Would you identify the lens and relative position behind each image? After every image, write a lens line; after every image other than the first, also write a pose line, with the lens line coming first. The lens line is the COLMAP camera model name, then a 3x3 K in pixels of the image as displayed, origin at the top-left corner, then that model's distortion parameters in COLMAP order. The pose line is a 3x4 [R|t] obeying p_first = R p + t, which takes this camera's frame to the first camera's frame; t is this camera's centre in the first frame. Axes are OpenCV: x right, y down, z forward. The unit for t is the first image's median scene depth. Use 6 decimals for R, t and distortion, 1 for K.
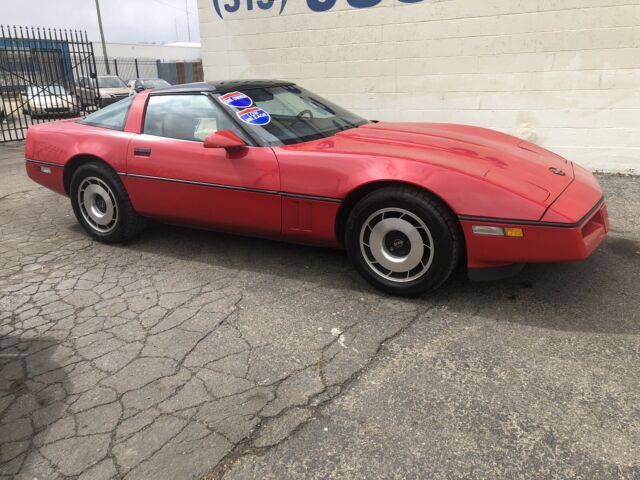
lens RADIAL K [[524.5, 0, 316.3], [0, 524.5, 238.6], [0, 0, 1]] dist [0.036545, -0.011934]
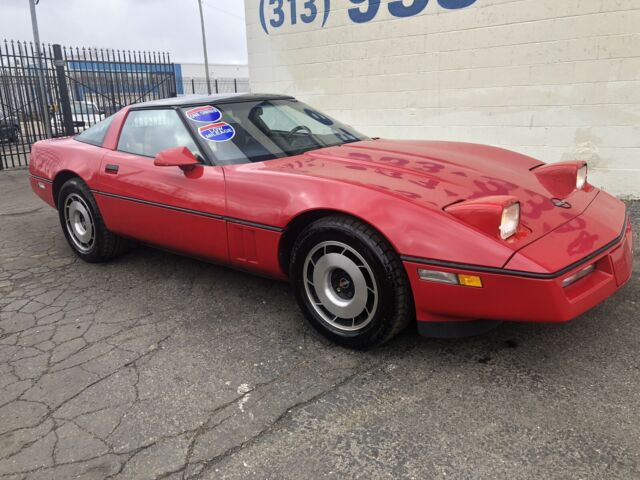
lens RADIAL K [[524.5, 0, 316.3], [0, 524.5, 238.6], [0, 0, 1]] dist [0.036545, -0.011934]
pose [[0.982418, 0.040758, -0.182194, 0.252861], [-0.046526, 0.998539, -0.027496, -0.036262], [0.180807, 0.035489, 0.982878, 0.165266]]
